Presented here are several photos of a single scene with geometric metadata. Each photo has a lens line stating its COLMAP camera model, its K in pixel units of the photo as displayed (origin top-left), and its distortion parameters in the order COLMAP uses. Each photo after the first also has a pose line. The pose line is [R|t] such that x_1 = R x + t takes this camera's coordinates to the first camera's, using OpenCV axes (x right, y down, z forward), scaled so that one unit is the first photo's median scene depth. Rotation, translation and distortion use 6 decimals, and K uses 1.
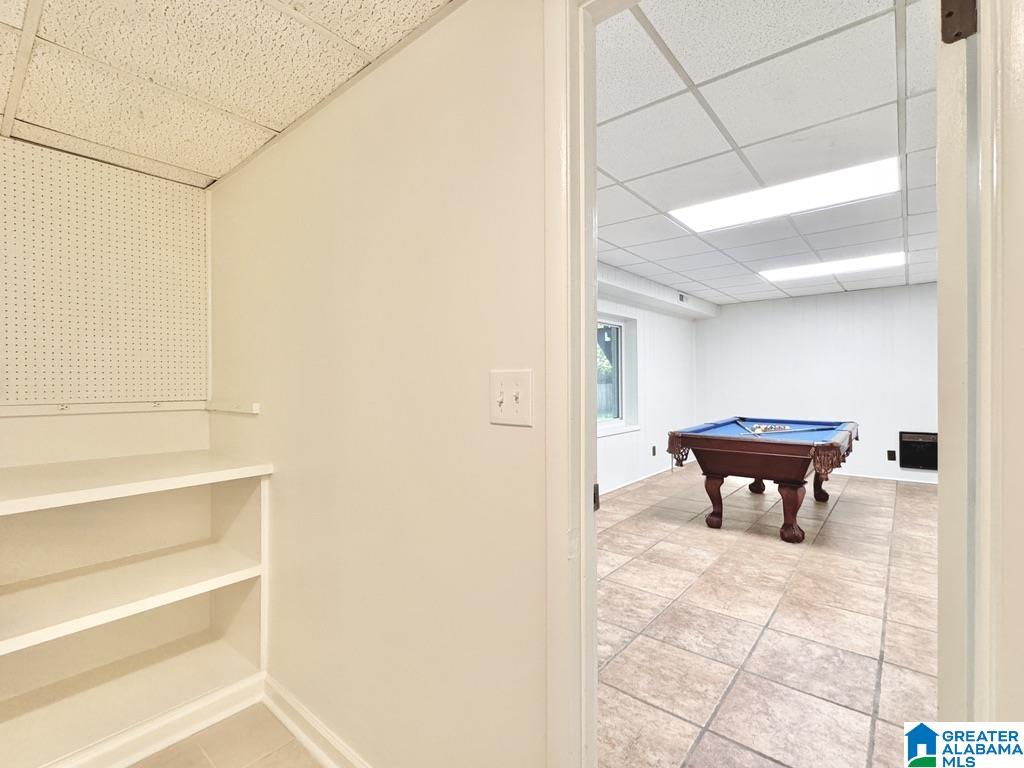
lens RADIAL K [[479.9, 0, 512.0], [0, 479.9, 384.0], [0, 0, 1]] dist [0.013606, -0.000216]
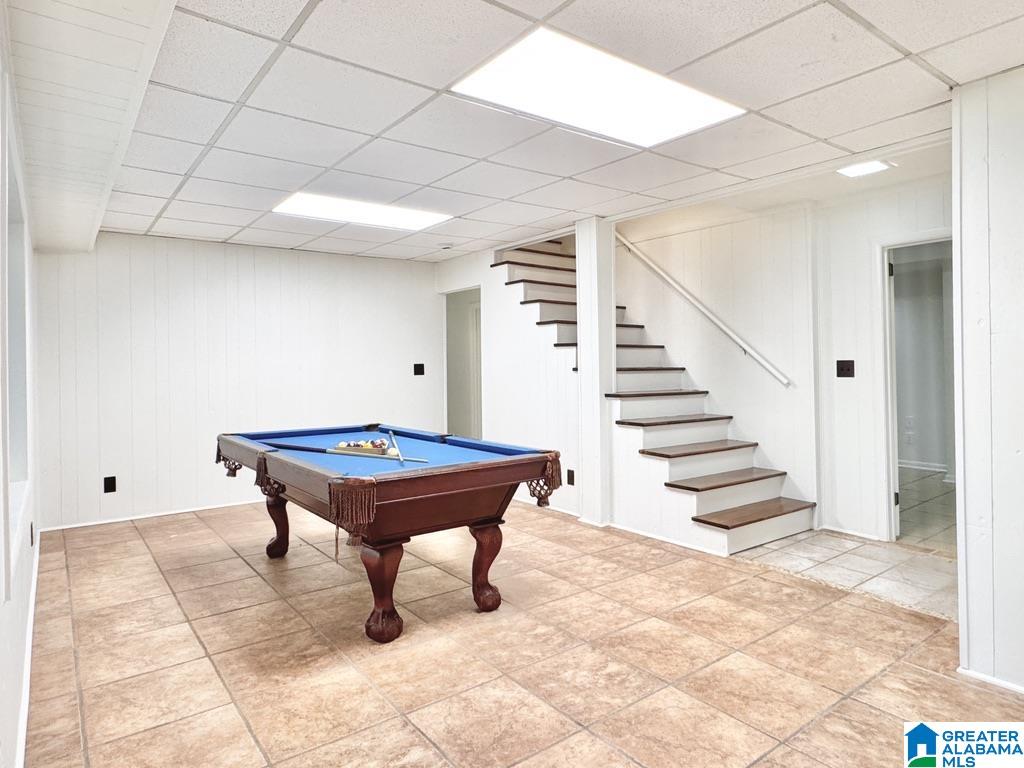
lens RADIAL K [[625.0, 0, 511.8], [0, 625.0, 344.0], [0, 0, 1]] dist [-0.004680, -0.000724]
pose [[0.238557, 0.030669, 0.970644, -0.287010], [0.017472, 0.999204, -0.035866, -0.008117], [-0.970971, 0.025515, 0.237831, 0.829304]]
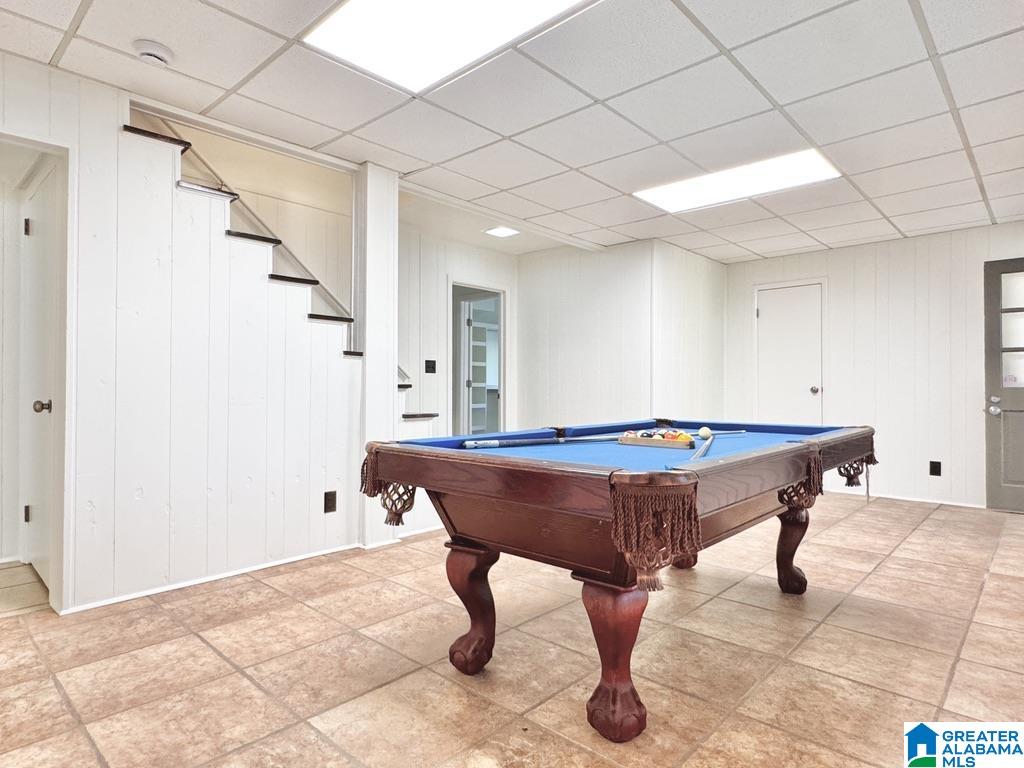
lens RADIAL K [[579.4, 0, 512.0], [0, 579.4, 384.0], [0, 0, 1]] dist [-0.002952, -0.001125]
pose [[-0.997965, 0.003016, 0.063696, 0.855493], [0.003096, 0.999995, 0.001155, 0.056637], [-0.063692, 0.001350, -0.997969, 2.069227]]
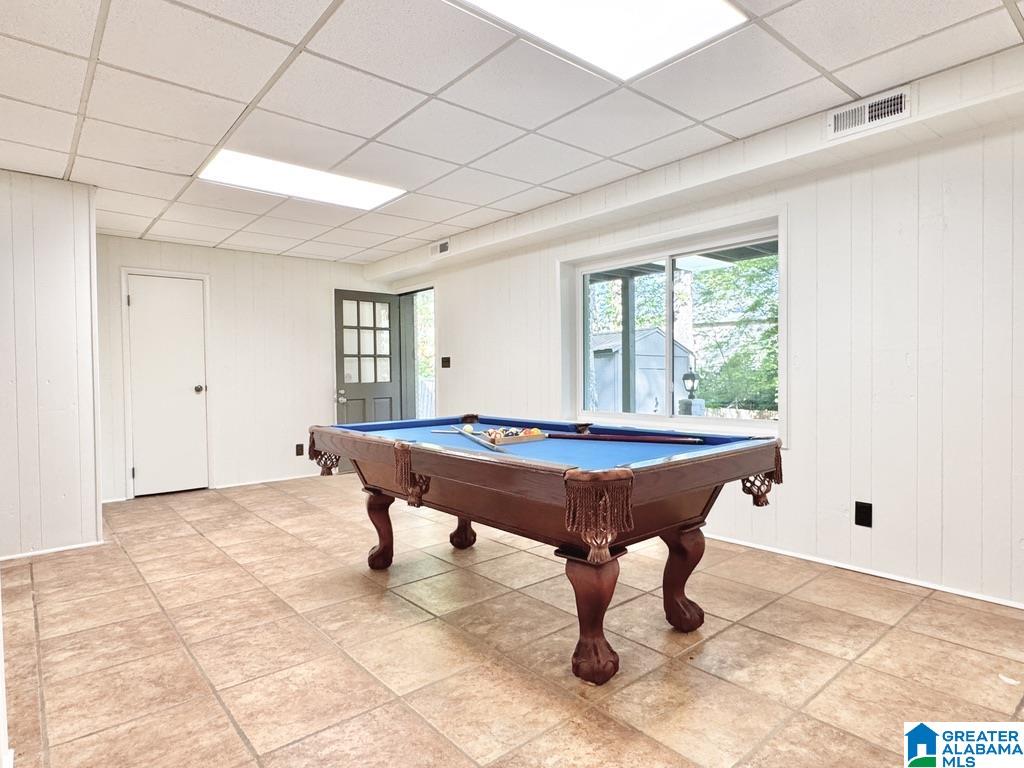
lens RADIAL K [[579.4, 0, 512.0], [0, 579.4, 384.0], [0, 0, 1]] dist [-0.002952, -0.001125]
pose [[-0.179049, 0.024405, -0.983537, 1.543222], [0.005112, 0.999702, 0.023875, 0.030753], [0.983827, -0.000753, -0.179121, 1.491195]]
